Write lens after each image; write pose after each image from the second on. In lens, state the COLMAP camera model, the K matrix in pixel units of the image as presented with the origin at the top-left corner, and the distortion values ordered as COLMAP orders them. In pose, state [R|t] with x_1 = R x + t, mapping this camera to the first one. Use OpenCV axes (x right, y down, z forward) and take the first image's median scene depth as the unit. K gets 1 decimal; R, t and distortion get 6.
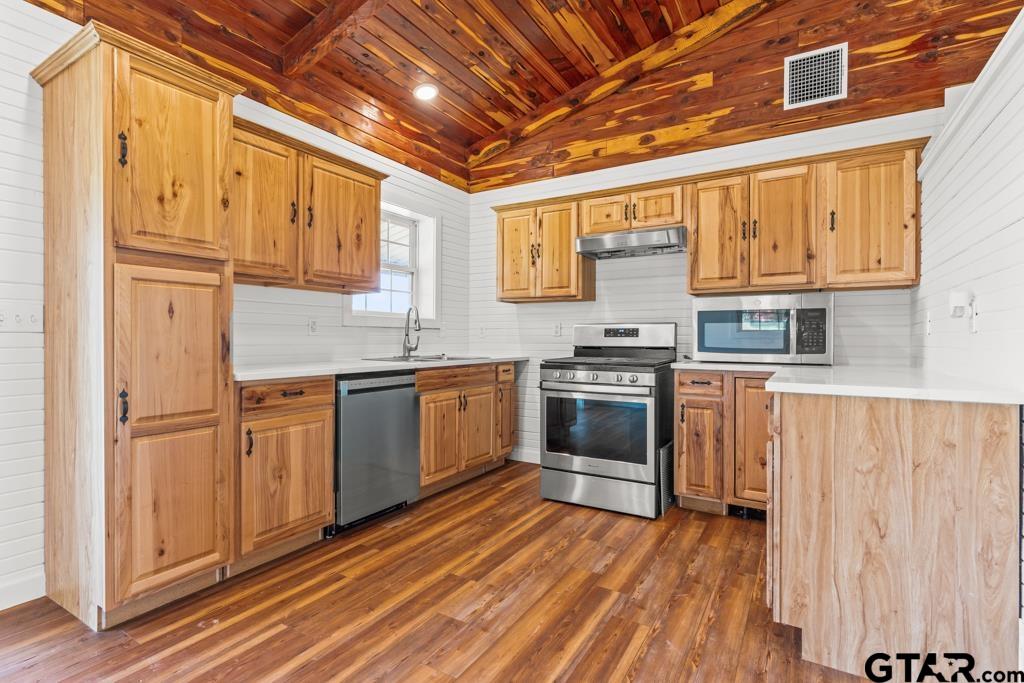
lens RADIAL K [[490.1, 0, 509.9], [0, 490.1, 338.6], [0, 0, 1]] dist [0.002550, 0.000776]
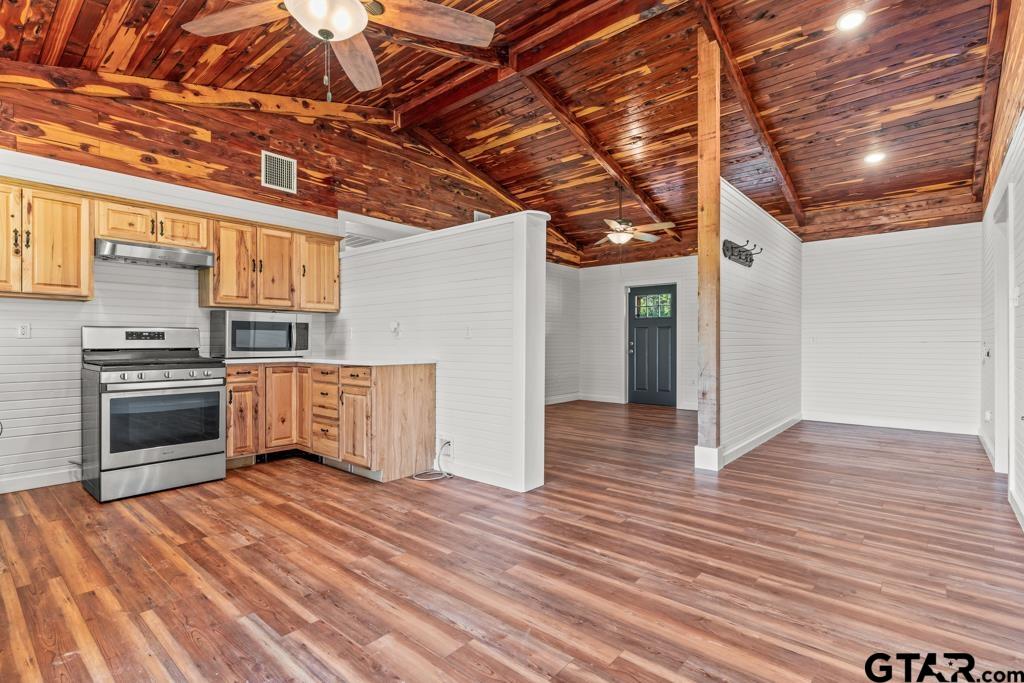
lens RADIAL K [[490.1, 0, 508.3], [0, 490.1, 342.6], [0, 0, 1]] dist [0.002550, 0.000776]
pose [[0.166736, -0.004382, 0.985992, -0.818670], [-0.000589, 0.999990, 0.004544, -0.002492], [-0.986001, -0.001339, 0.166732, 0.029147]]
